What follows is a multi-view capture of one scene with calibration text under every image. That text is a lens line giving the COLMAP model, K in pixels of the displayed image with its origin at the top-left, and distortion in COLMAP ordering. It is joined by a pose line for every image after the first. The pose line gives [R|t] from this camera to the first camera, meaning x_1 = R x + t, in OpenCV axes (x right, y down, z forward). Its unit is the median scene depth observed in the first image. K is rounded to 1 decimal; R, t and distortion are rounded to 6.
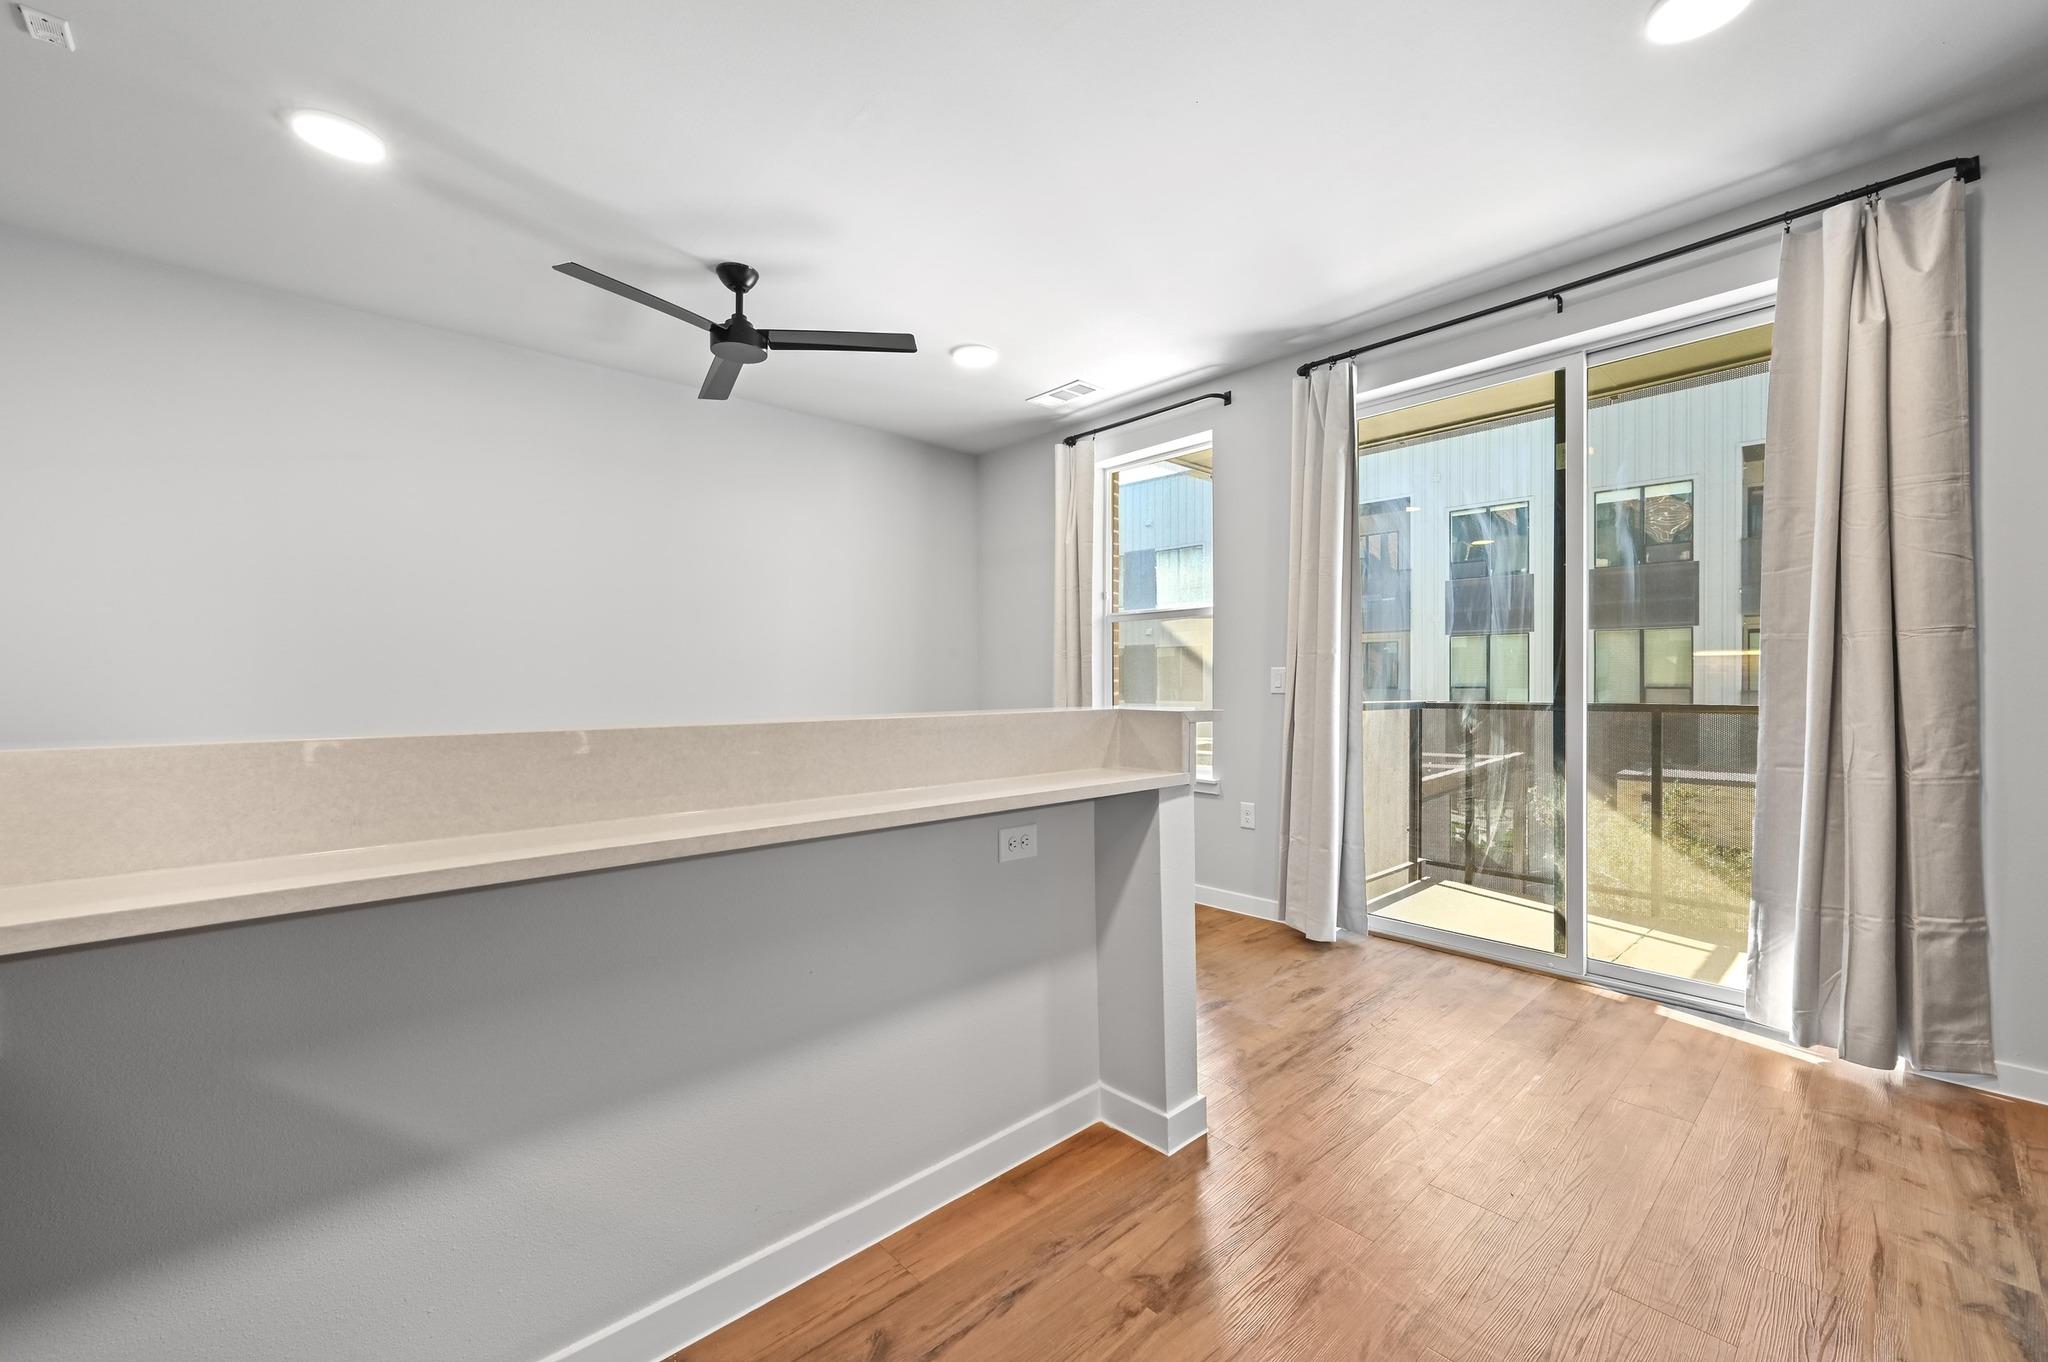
lens RADIAL K [[810.4, 0, 1030.9], [0, 810.4, 695.0], [0, 0, 1]] dist [-0.003916, 0.001160]
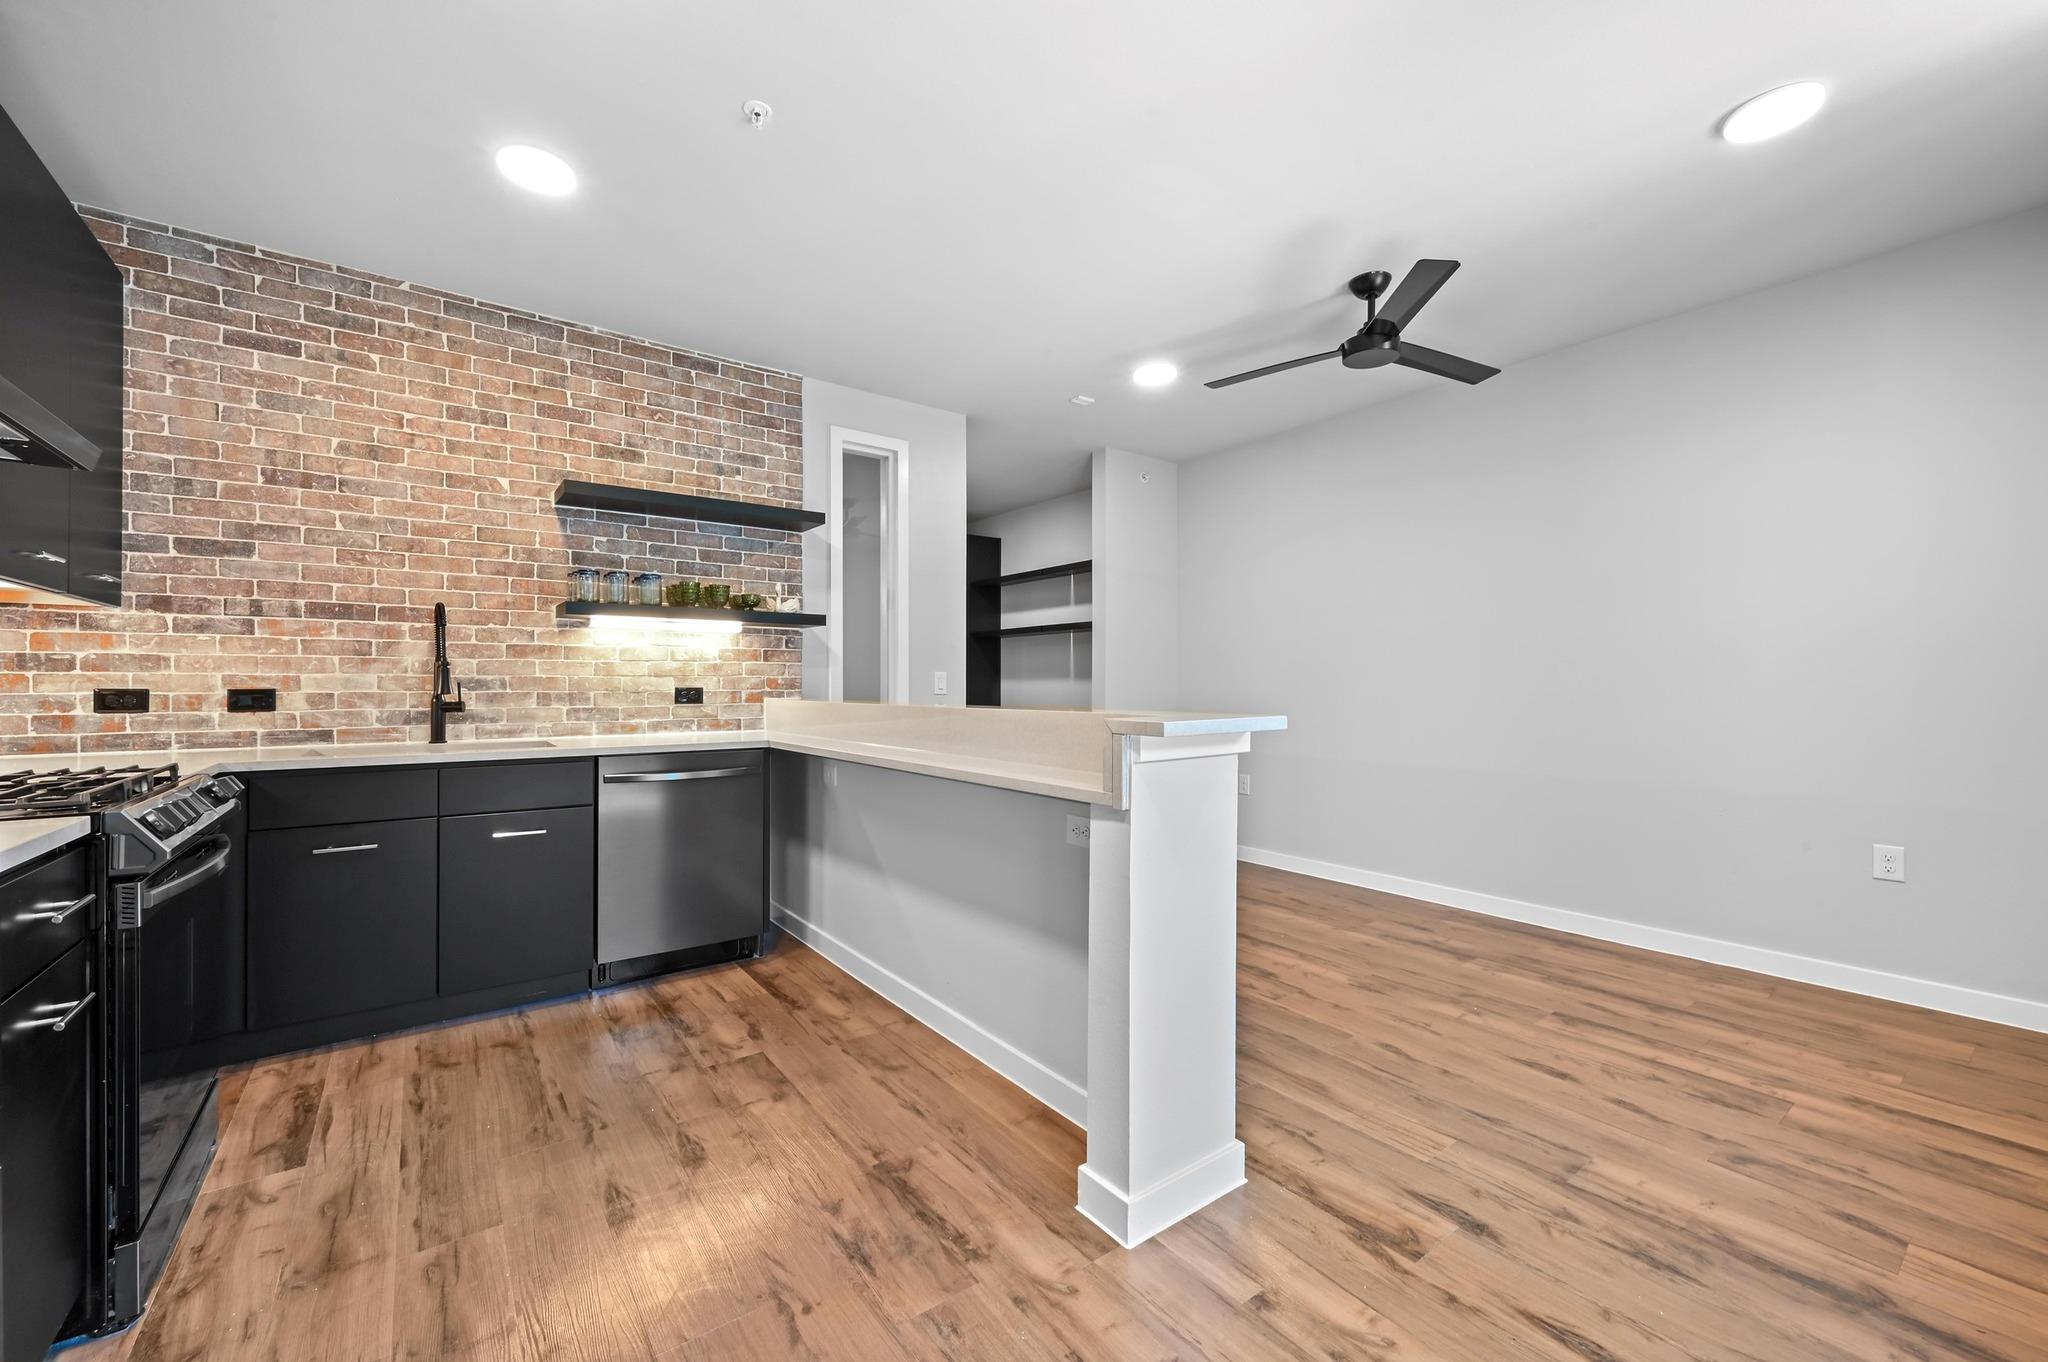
lens RADIAL K [[810.4, 0, 1025.9], [0, 810.4, 681.8], [0, 0, 1]] dist [-0.003916, 0.001160]
pose [[-0.102153, 0.002582, -0.994765, 0.609638], [-0.011449, 0.999927, 0.003772, -0.012427], [0.994703, 0.011774, -0.102116, 0.583954]]
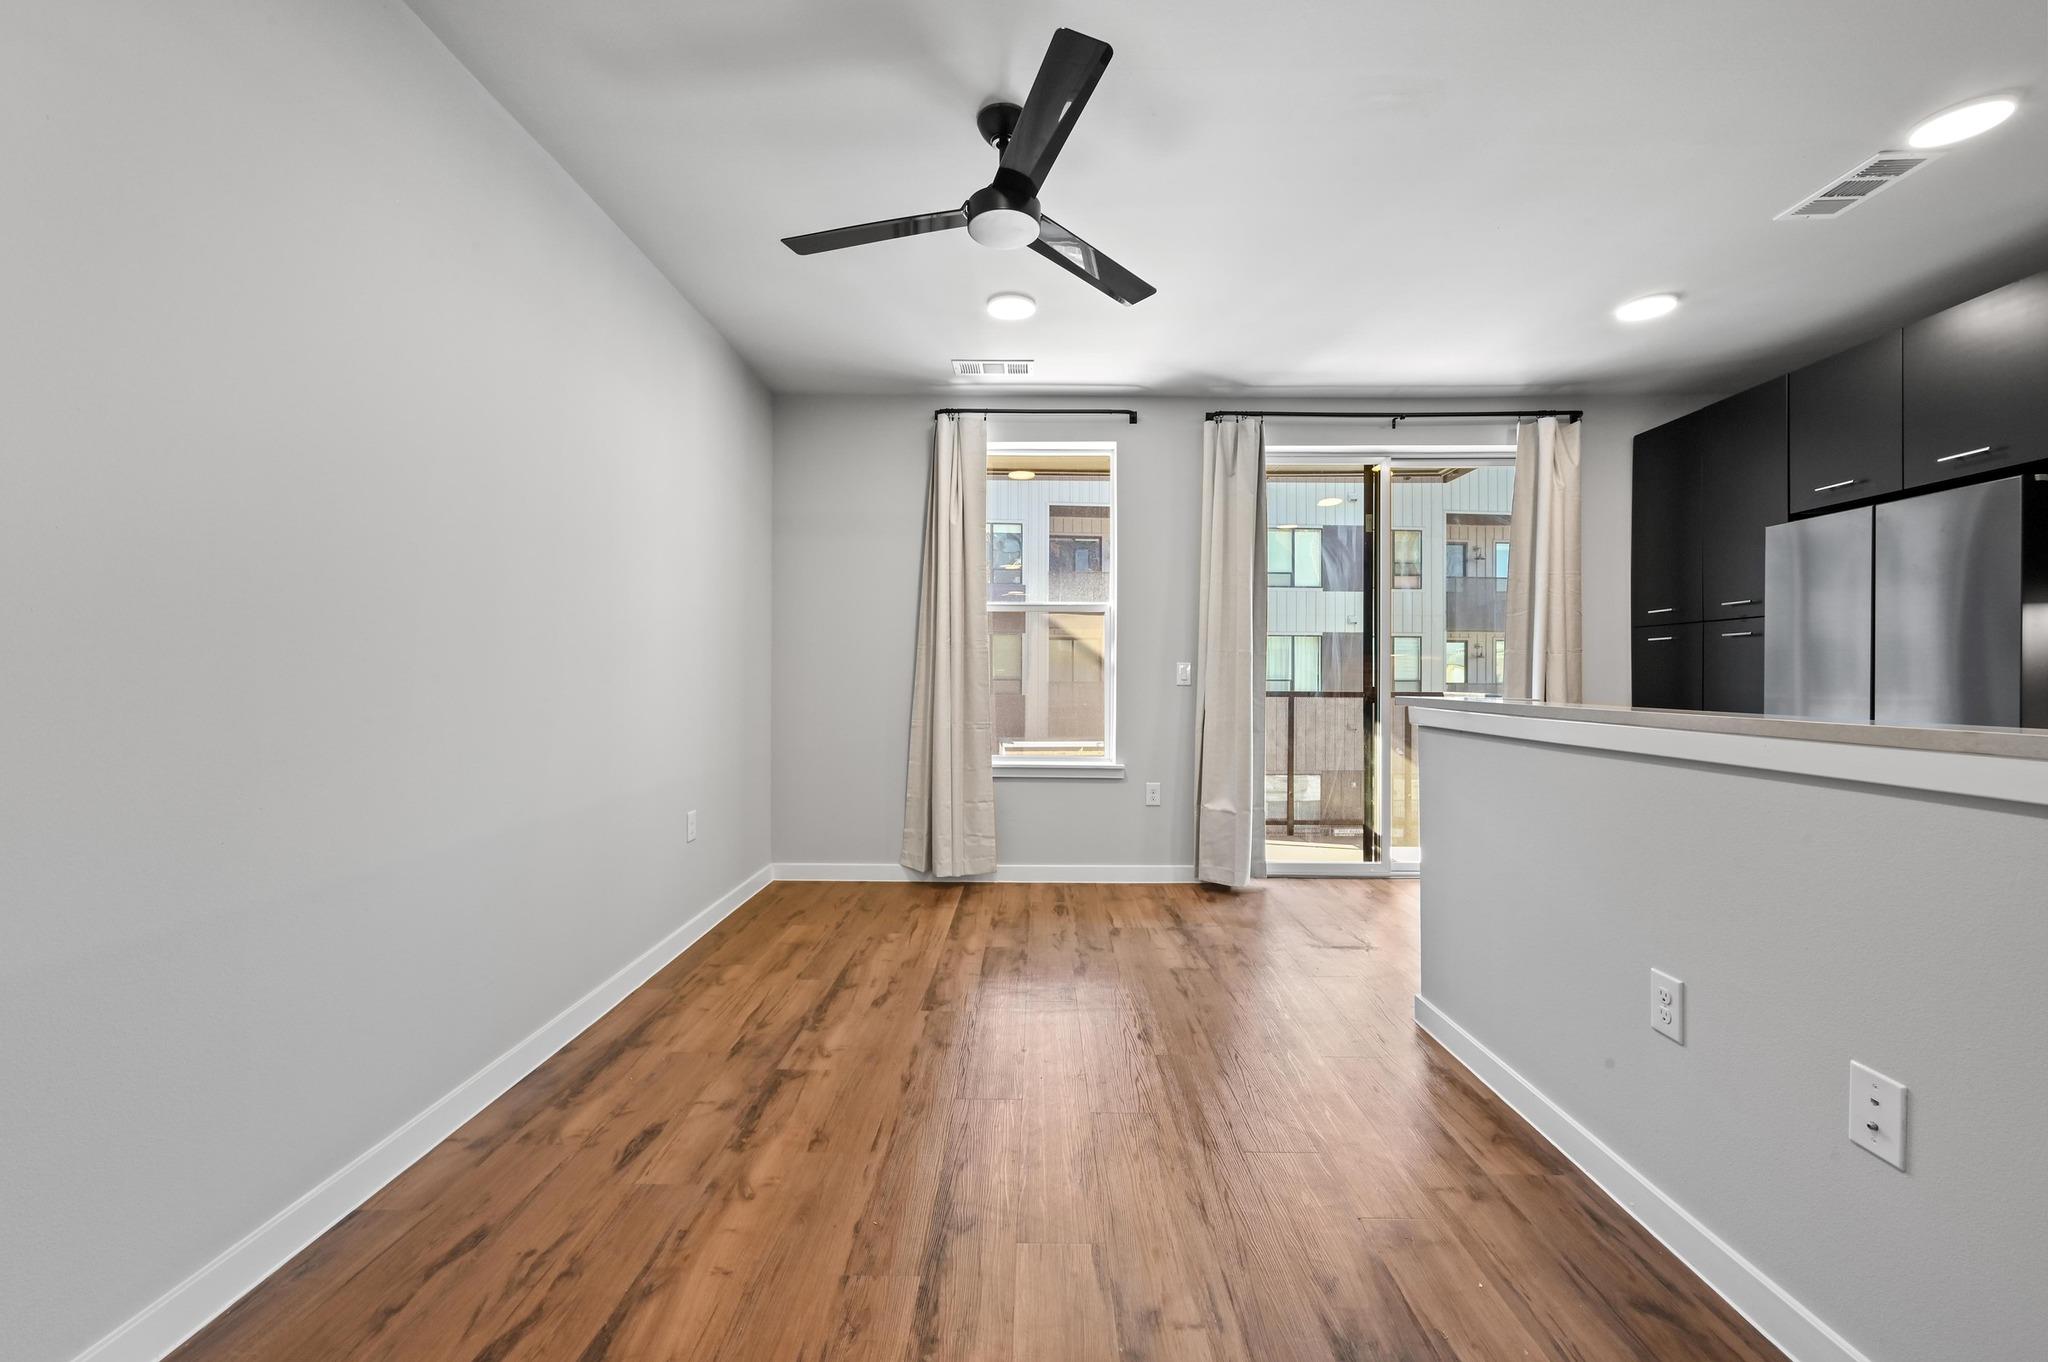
lens RADIAL K [[810.4, 0, 1024.3], [0, 810.4, 676.0], [0, 0, 1]] dist [-0.003916, 0.001160]
pose [[0.688818, 0.005805, 0.724911, -0.768129], [0.003205, 0.999934, -0.011052, -0.003098], [-0.724927, 0.009936, 0.688754, 0.409962]]
